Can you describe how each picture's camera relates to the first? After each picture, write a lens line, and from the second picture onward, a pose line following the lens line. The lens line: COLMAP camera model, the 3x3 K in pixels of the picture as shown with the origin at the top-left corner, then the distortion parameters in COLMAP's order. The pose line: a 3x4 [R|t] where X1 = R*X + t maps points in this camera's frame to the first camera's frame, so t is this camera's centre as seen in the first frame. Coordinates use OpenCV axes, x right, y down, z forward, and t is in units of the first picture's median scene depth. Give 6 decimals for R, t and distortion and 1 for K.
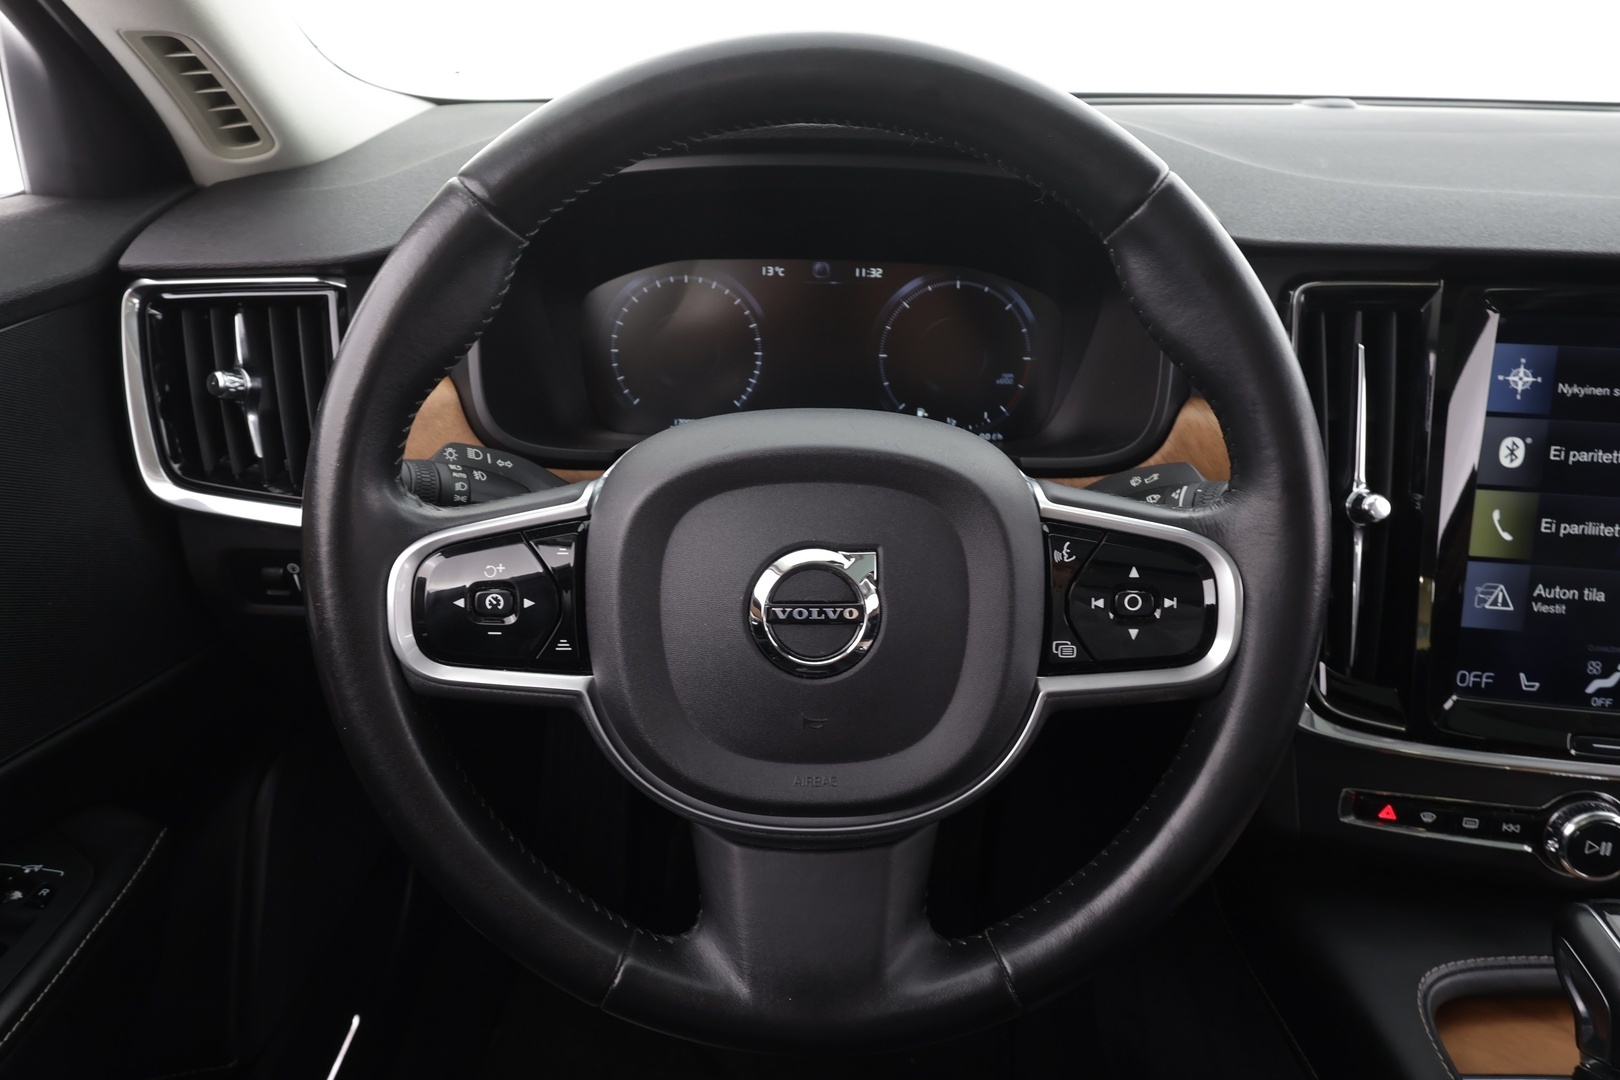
lens RADIAL K [[1104.8, 0, 816.0], [0, 1104.8, 550.3], [0, 0, 1]] dist [-0.001215, 0.009137]
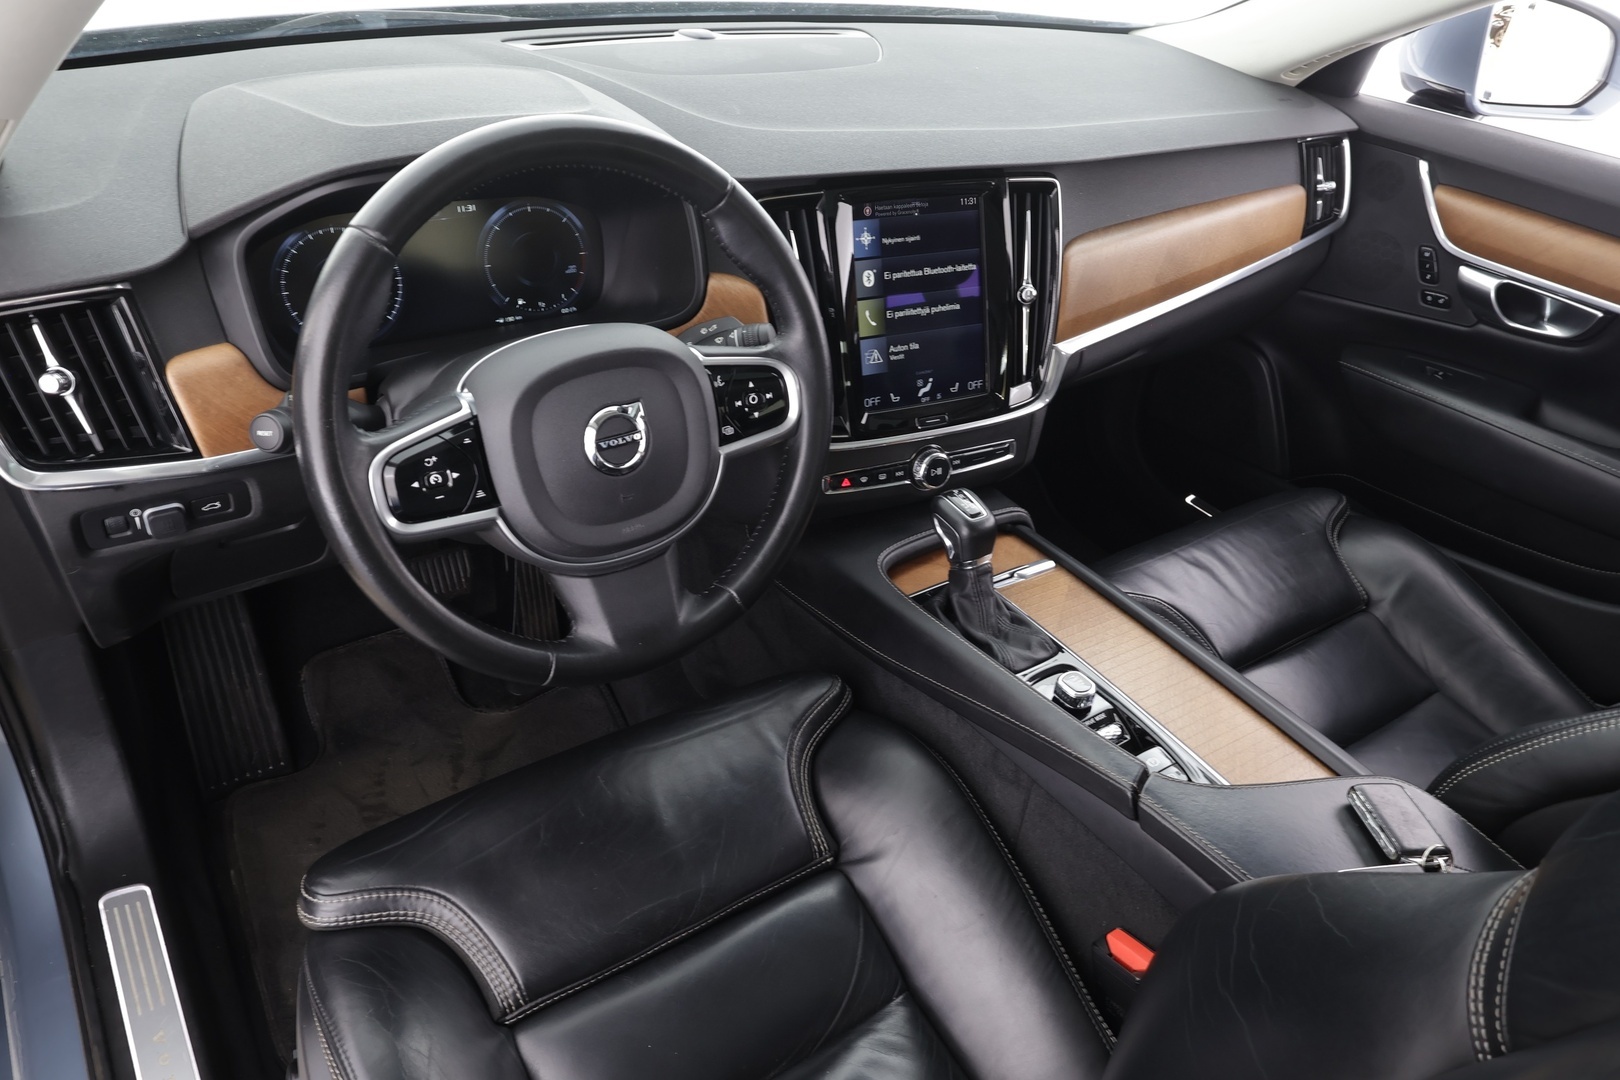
lens RADIAL K [[1029.4, 0, 825.4], [0, 1029.4, 539.9], [0, 0, 1]] dist [-0.003442, 0.000238]
pose [[0.813801, -0.281687, 0.508312, -0.452344], [0.185494, 0.954828, 0.232155, -0.085547], [-0.550746, -0.094639, 0.829291, -0.459953]]
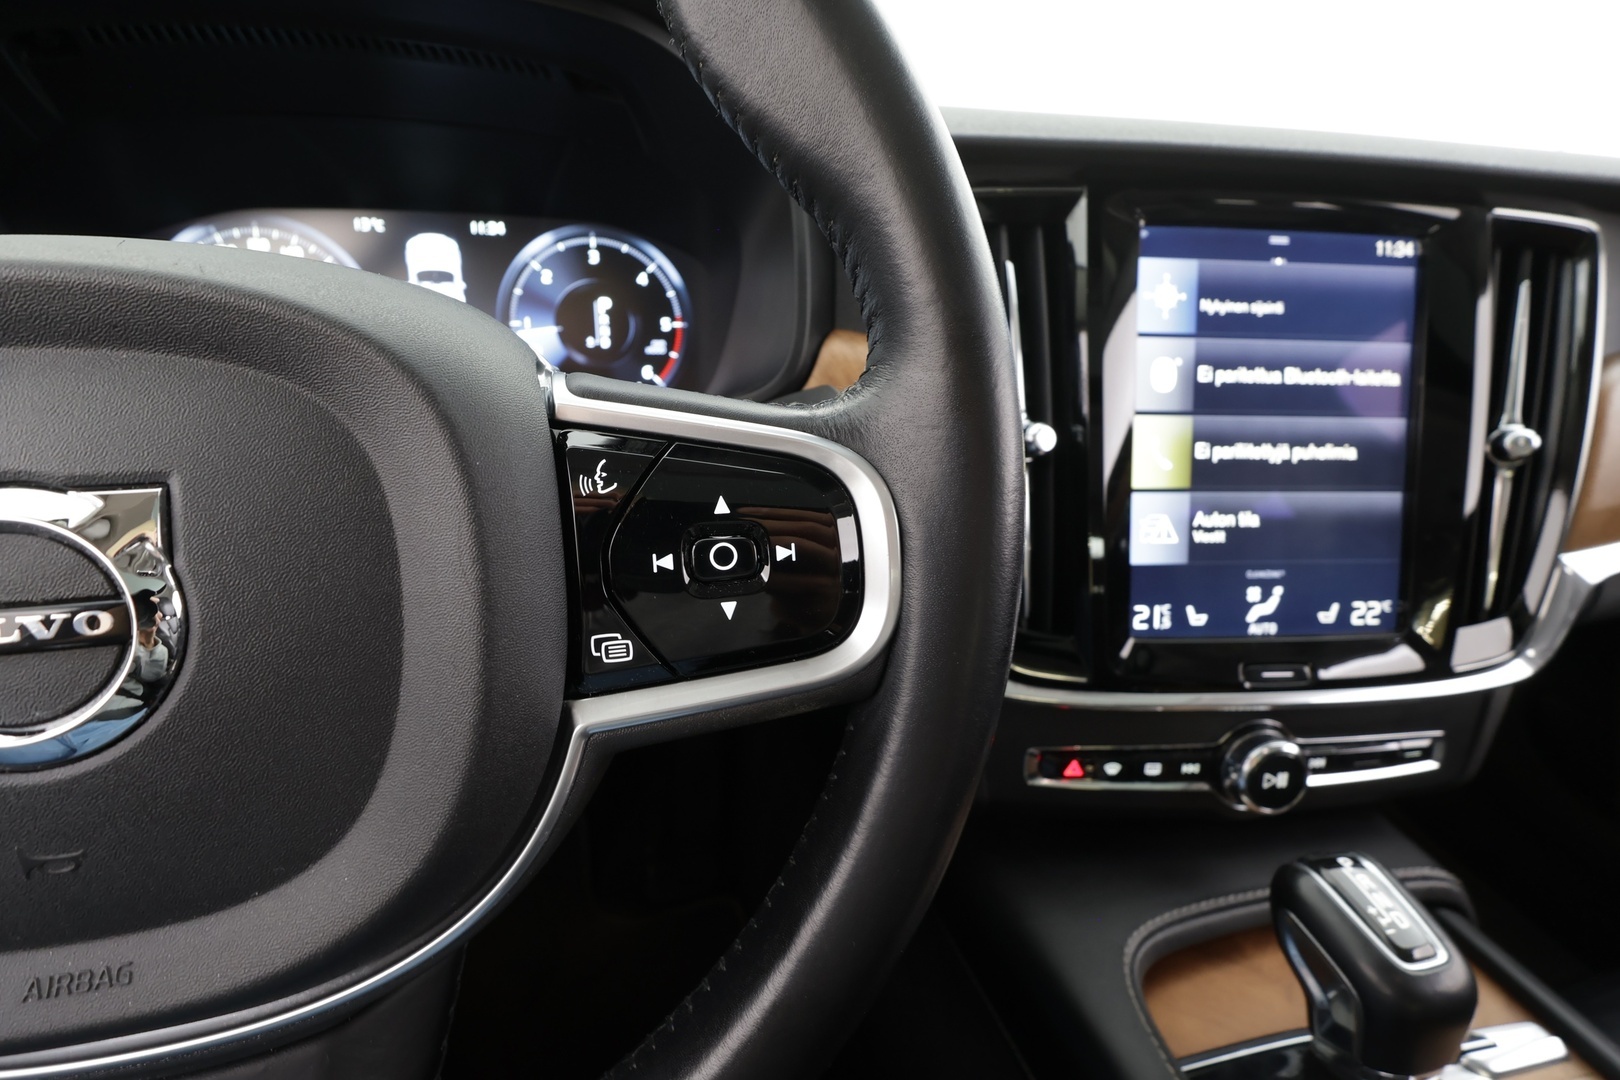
lens RADIAL K [[737.8, 0, 800.5], [0, 737.8, 531.3], [0, 0, 1]] dist [-0.020325, 0.000861]
pose [[0.974535, -0.072188, 0.212296, 0.188860], [0.079144, 0.996564, -0.024439, 0.036226], [-0.209802, 0.040619, 0.976900, 0.469225]]
